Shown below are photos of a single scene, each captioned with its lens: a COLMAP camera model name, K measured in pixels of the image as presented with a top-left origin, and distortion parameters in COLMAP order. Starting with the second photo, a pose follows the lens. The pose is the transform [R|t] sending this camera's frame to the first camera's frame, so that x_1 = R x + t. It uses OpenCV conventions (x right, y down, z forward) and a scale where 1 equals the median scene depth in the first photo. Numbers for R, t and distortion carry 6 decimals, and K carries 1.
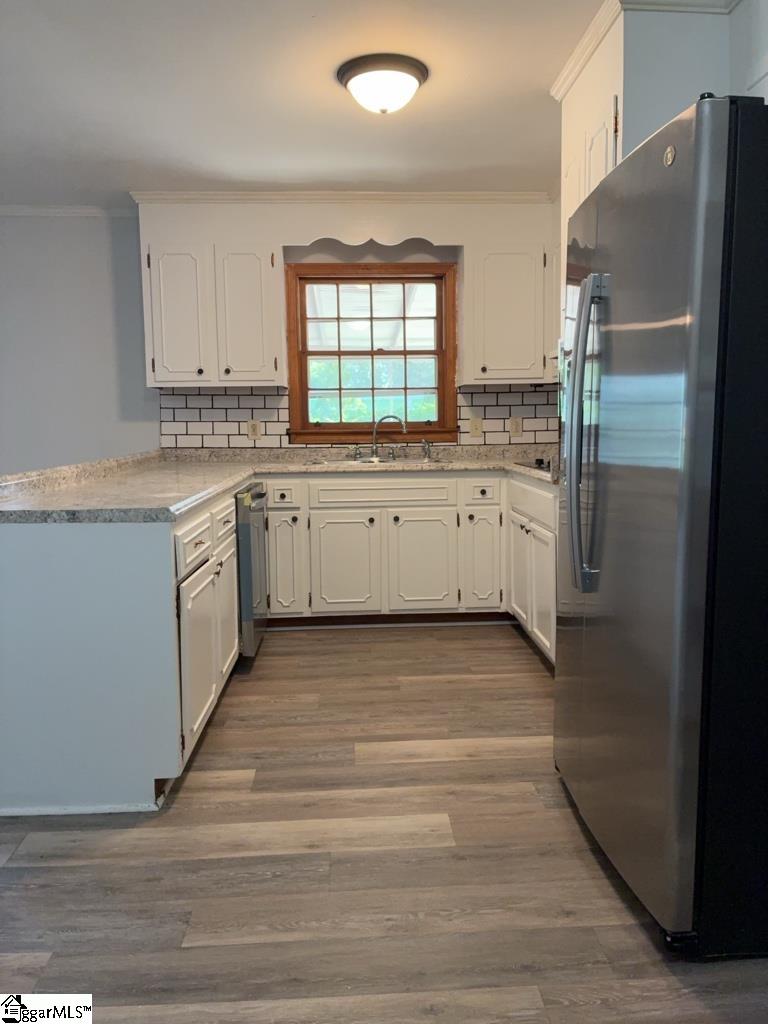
lens RADIAL K [[778.3, 0, 391.1], [0, 778.3, 501.4], [0, 0, 1]] dist [0.036950, -0.060580]
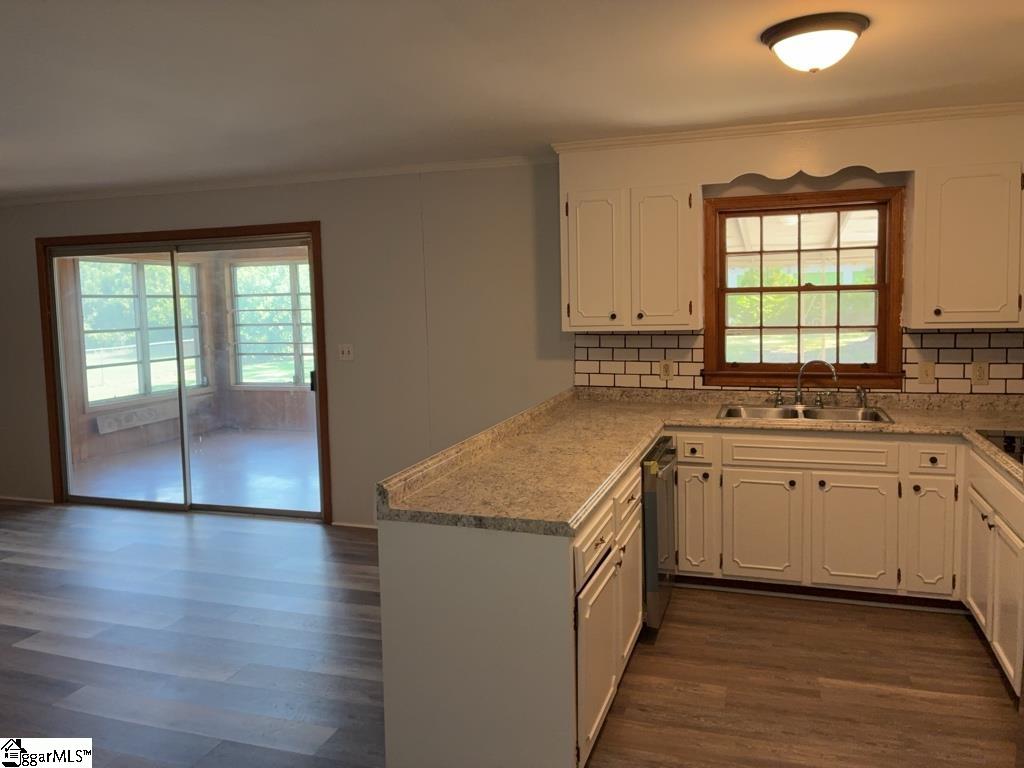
lens RADIAL K [[778.3, 0, 508.9], [0, 778.3, 363.0], [0, 0, 1]] dist [0.036950, -0.060580]
pose [[0.926534, 0.022692, -0.375527, 0.007224], [-0.024128, 0.999708, 0.000877, -0.107519], [0.375437, 0.008248, 0.926811, 0.028944]]
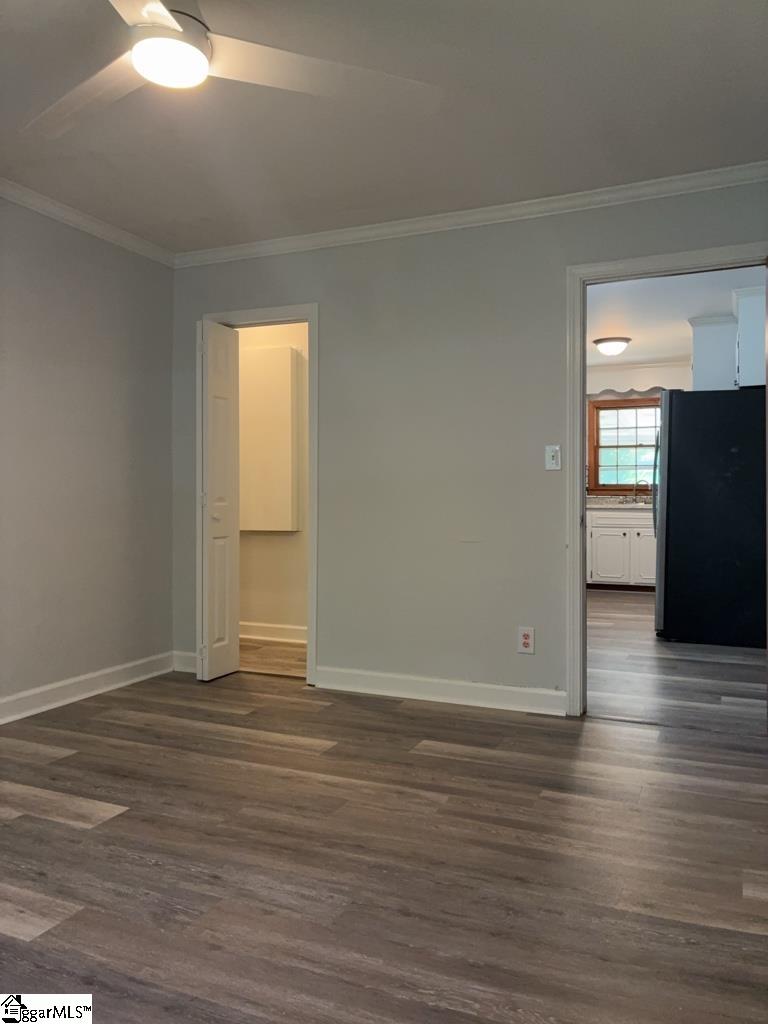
lens RADIAL K [[778.3, 0, 378.8], [0, 778.3, 513.0], [0, 0, 1]] dist [0.036950, -0.060580]
pose [[0.889616, 0.022982, -0.456132, 0.309542], [-0.056060, 0.996676, -0.059120, 0.118765], [0.453257, 0.078165, 0.887946, -0.980887]]
